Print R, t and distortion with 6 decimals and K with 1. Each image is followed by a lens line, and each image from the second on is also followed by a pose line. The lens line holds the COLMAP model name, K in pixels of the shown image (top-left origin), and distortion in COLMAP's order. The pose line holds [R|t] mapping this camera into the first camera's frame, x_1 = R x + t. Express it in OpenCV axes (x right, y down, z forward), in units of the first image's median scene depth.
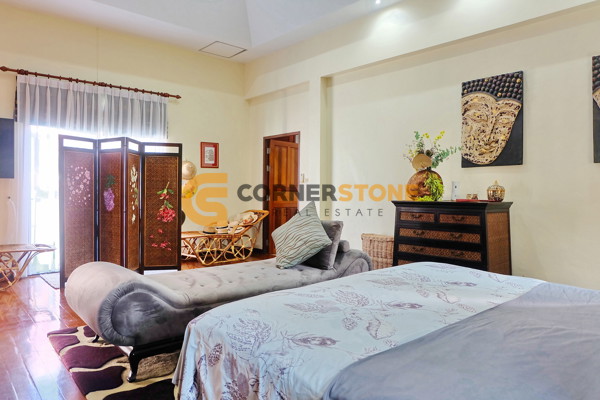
lens RADIAL K [[411.2, 0, 301.3], [0, 411.2, 194.7], [0, 0, 1]] dist [-0.058364, 0.053375]
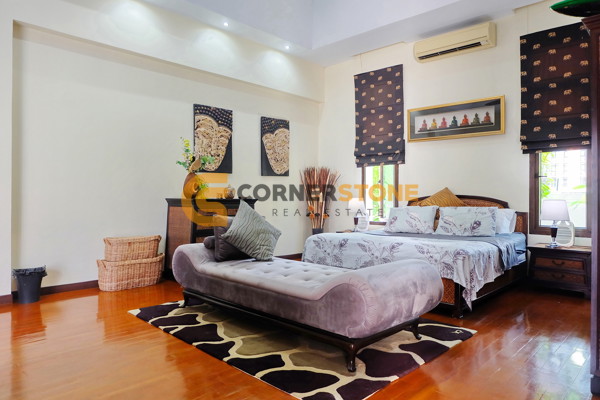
lens RADIAL K [[411.2, 0, 301.3], [0, 411.2, 194.7], [0, 0, 1]] dist [-0.058364, 0.053375]
pose [[-0.084405, -0.002622, 0.996428, -0.948881], [0.002626, 0.999992, 0.002854, 0.000921], [-0.996428, 0.002858, -0.084398, 0.839708]]
